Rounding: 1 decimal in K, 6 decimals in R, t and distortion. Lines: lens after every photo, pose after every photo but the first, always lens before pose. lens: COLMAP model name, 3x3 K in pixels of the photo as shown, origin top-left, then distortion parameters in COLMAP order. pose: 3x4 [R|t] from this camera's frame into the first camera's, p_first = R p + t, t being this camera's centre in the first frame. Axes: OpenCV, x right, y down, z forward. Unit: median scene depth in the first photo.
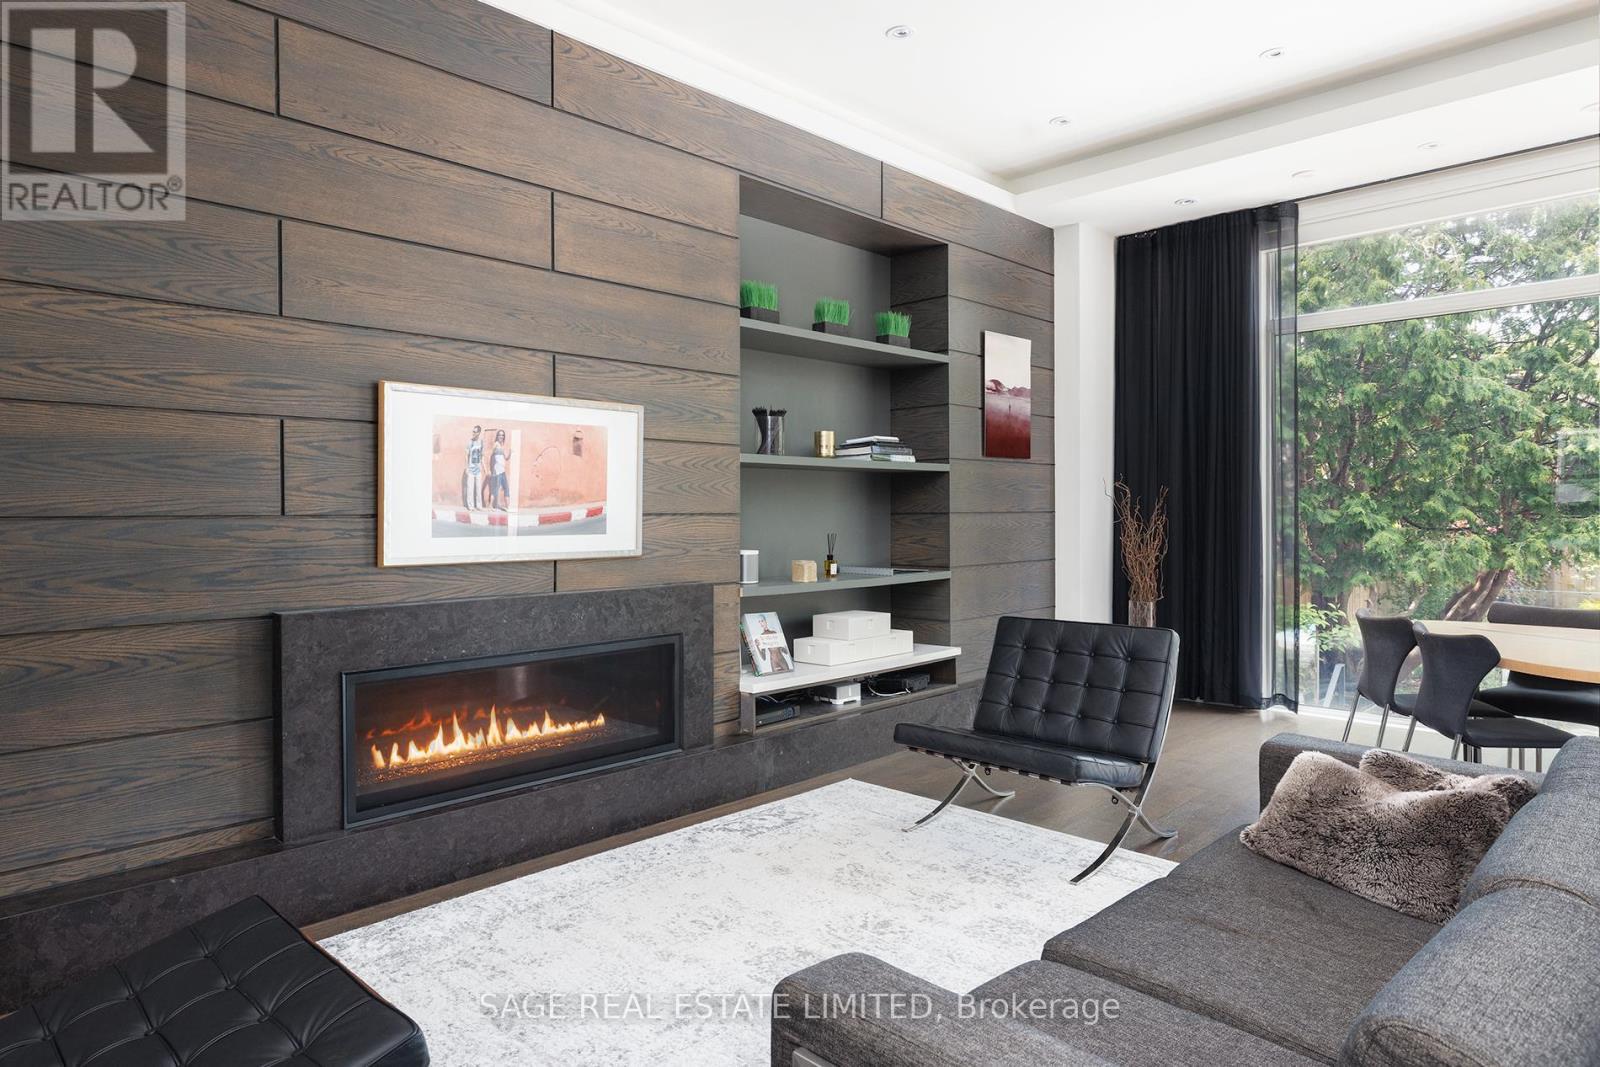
lens RADIAL K [[973.9, 0, 799.7], [0, 973.9, 526.2], [0, 0, 1]] dist [0.010687, -0.002654]
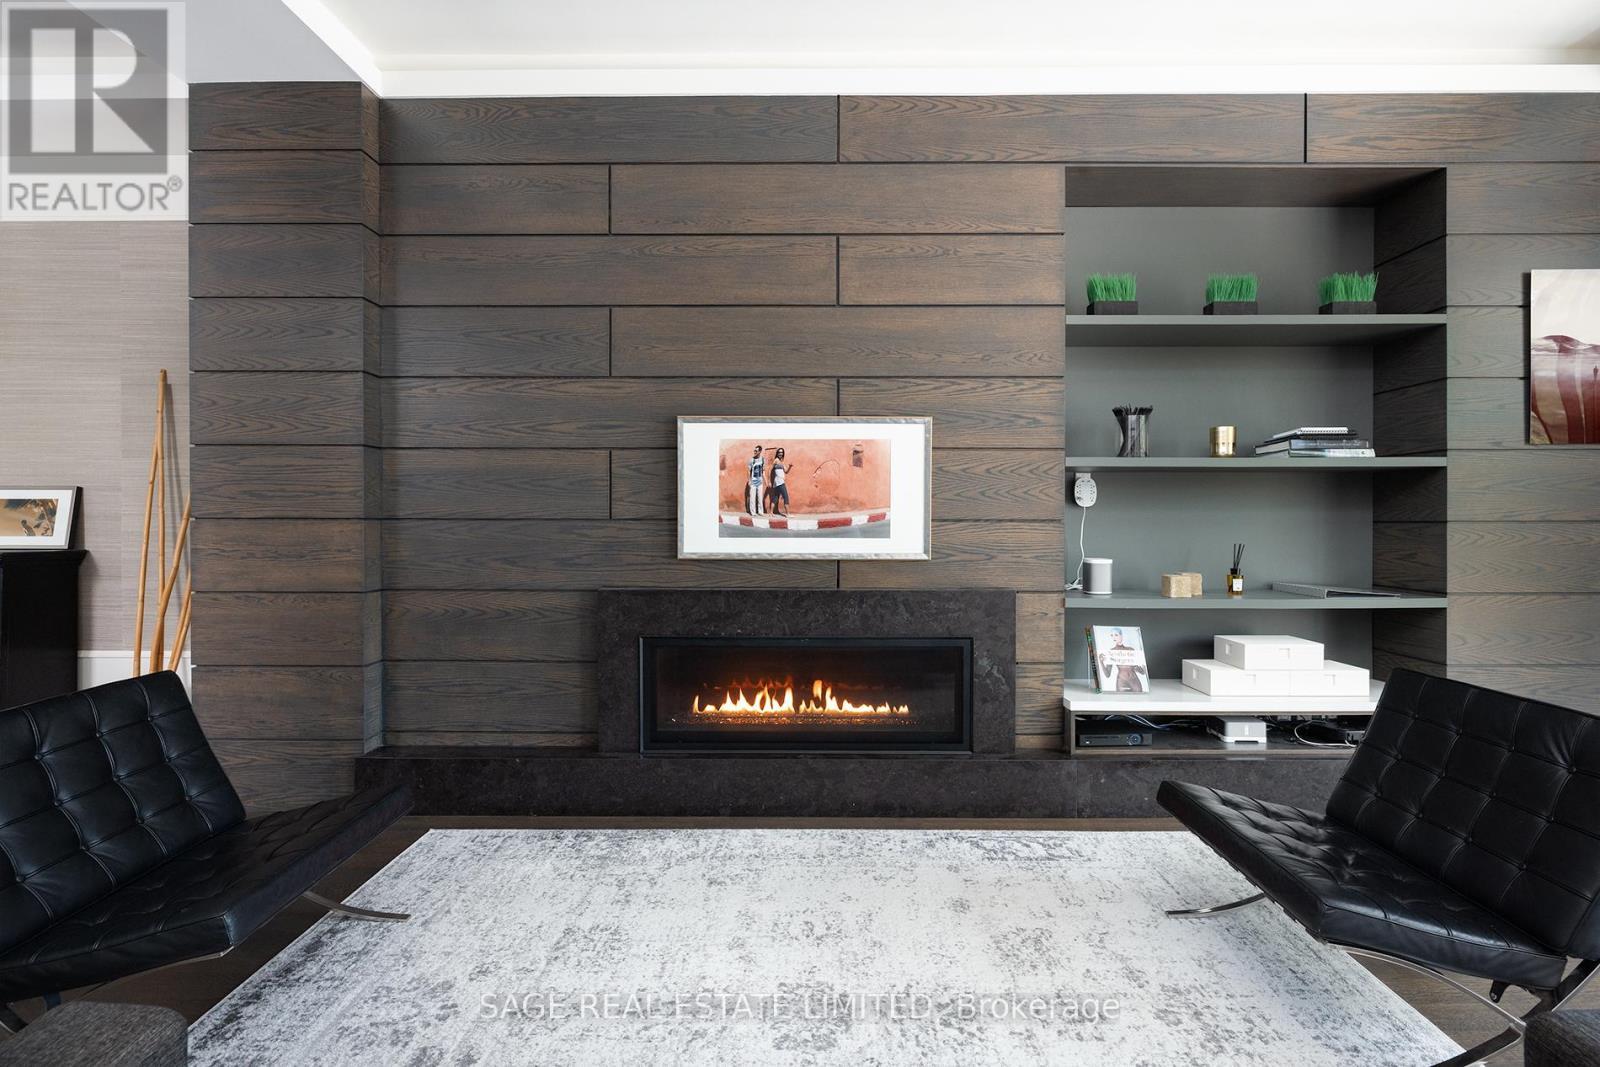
lens RADIAL K [[759.7, 0, 801.0], [0, 759.7, 525.7], [0, 0, 1]] dist [-0.005915, 0.001420]
pose [[0.692051, 0.012165, -0.721746, 0.353263], [-0.015230, 0.999881, 0.002249, -0.006434], [0.721688, 0.009436, 0.692154, 0.352287]]
